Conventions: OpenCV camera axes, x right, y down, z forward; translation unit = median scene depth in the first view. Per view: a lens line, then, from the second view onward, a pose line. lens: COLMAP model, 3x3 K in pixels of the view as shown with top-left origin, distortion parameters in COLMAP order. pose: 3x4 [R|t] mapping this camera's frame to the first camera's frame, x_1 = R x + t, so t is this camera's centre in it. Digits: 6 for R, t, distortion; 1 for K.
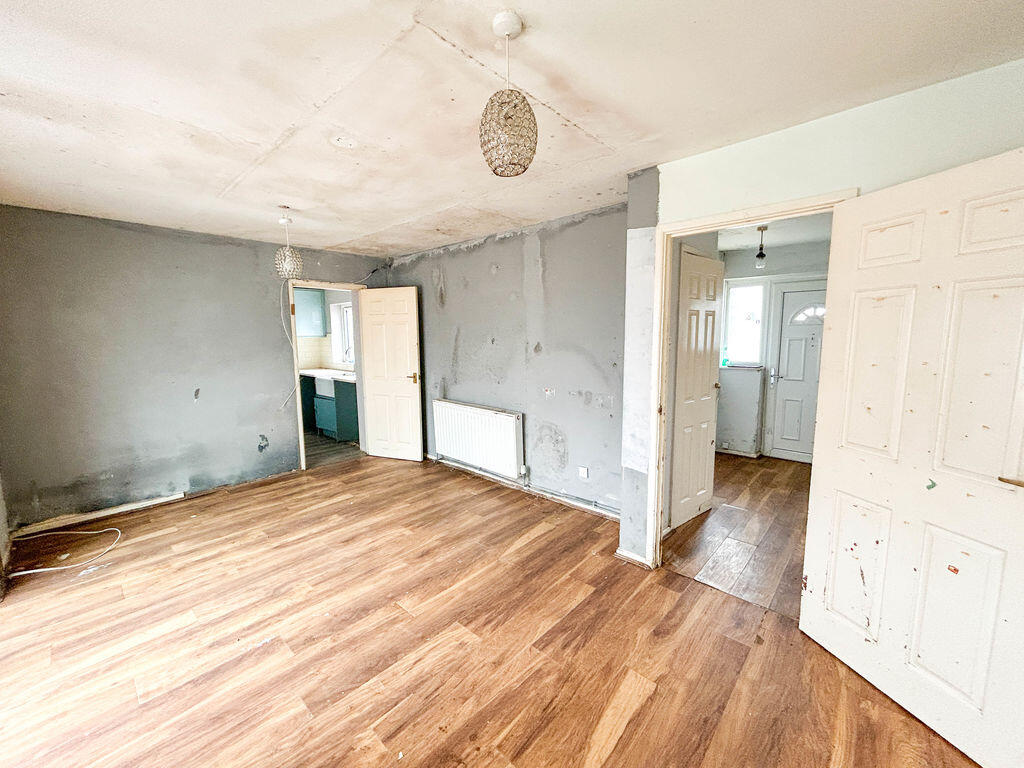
lens RADIAL K [[408.5, 0, 511.7], [0, 408.5, 383.1], [0, 0, 1]] dist [0.000328, 0.000316]
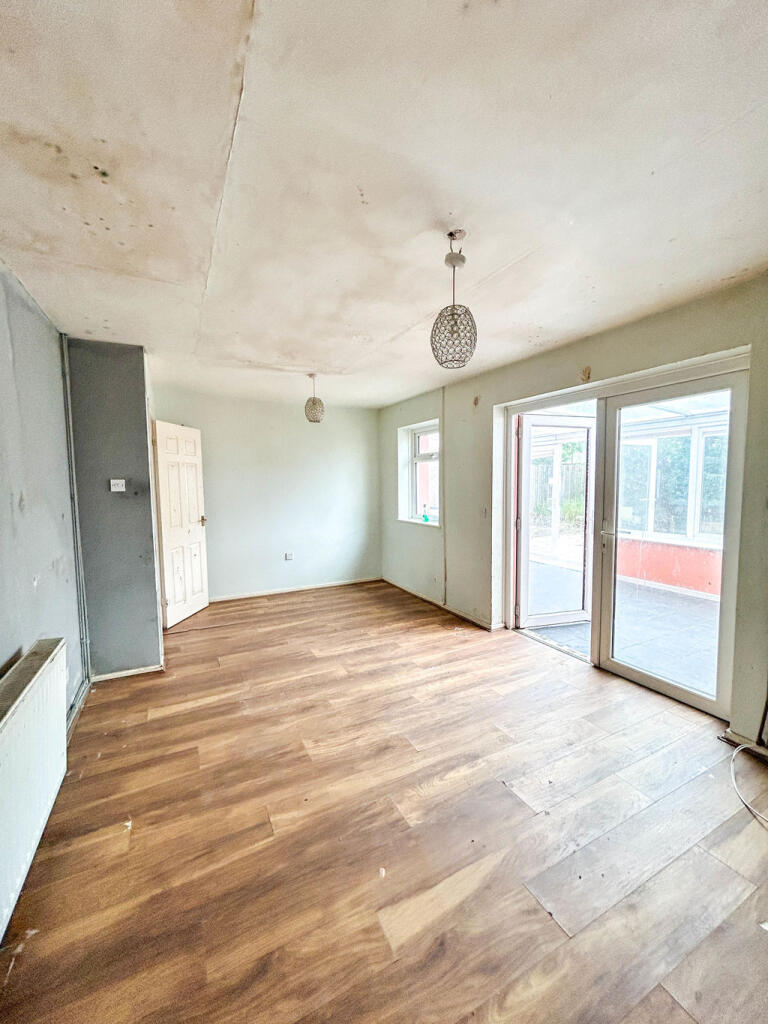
lens RADIAL K [[408.5, 0, 382.8], [0, 408.5, 513.4], [0, 0, 1]] dist [0.000328, 0.000316]
pose [[-0.936874, -0.004291, 0.349642, -0.774888], [0.063726, 0.981083, 0.182796, -0.197771], [-0.343812, 0.193538, -0.918878, 1.896983]]
